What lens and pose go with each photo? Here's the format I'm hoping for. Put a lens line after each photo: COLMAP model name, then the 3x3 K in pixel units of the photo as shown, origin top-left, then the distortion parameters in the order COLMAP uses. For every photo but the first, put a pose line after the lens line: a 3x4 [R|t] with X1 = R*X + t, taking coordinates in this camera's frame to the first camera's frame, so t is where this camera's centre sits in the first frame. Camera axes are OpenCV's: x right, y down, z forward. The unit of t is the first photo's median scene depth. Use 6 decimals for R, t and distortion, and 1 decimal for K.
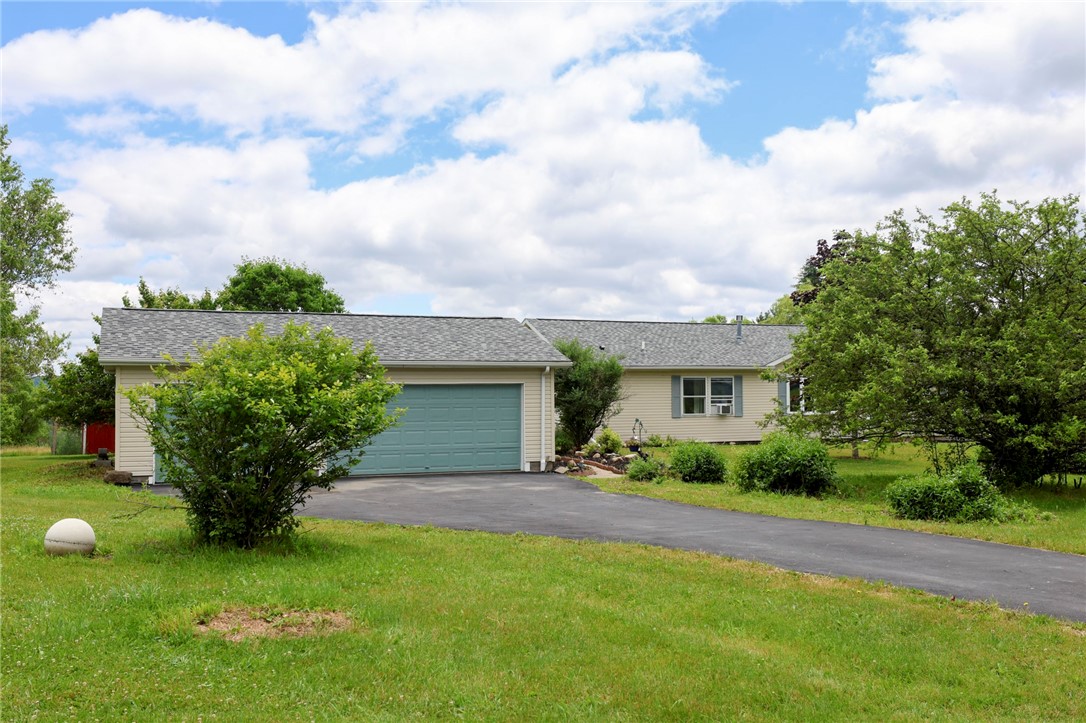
lens RADIAL K [[1018.5, 0, 543.0], [0, 1018.5, 361.5], [0, 0, 1]] dist [0.013118, 0.002789]
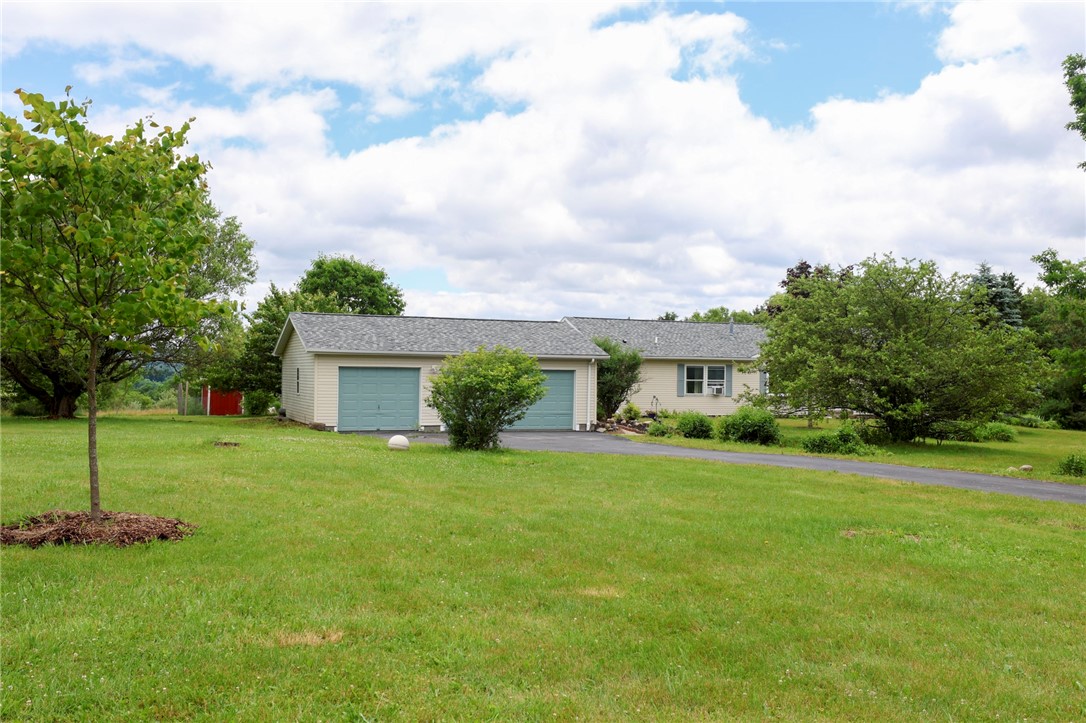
lens RADIAL K [[1018.5, 0, 543.0], [0, 1018.5, 361.5], [0, 0, 1]] dist [0.013118, 0.002789]
pose [[0.999794, 0.020019, -0.003395, -0.059097], [-0.019939, 0.999552, 0.022338, -0.021053], [0.003841, -0.022266, 0.999745, -0.431002]]
